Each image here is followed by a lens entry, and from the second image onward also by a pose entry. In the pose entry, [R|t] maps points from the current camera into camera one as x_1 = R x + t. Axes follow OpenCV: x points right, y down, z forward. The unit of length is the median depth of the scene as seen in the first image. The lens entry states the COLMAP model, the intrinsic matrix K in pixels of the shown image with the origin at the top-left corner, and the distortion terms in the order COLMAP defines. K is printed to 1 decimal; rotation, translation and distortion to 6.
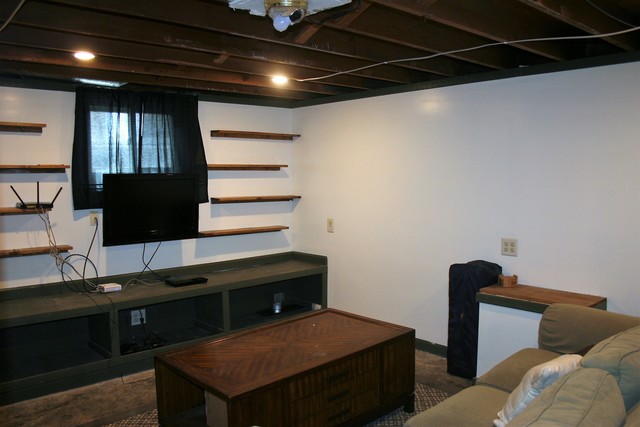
lens RADIAL K [[549.1, 0, 320.0], [0, 549.1, 213.5], [0, 0, 1]] dist [-0.101905, -0.000646]
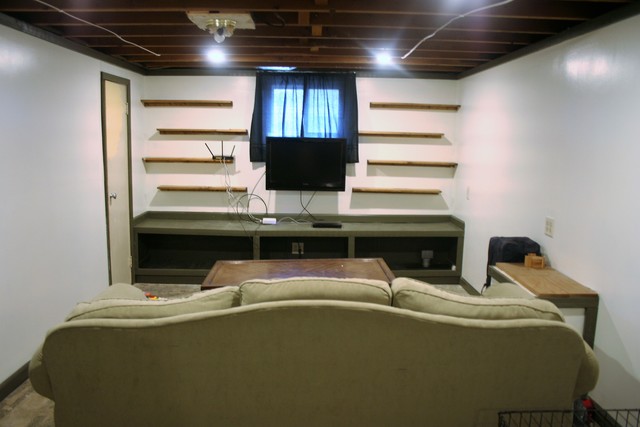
lens RADIAL K [[549.1, 0, 320.0], [0, 549.1, 213.5], [0, 0, 1]] dist [-0.101905, -0.000646]
pose [[0.755681, 0.113381, -0.645051, 0.550355], [-0.071441, 0.993294, 0.090899, -0.015000], [0.651032, -0.022608, 0.758713, 0.031911]]
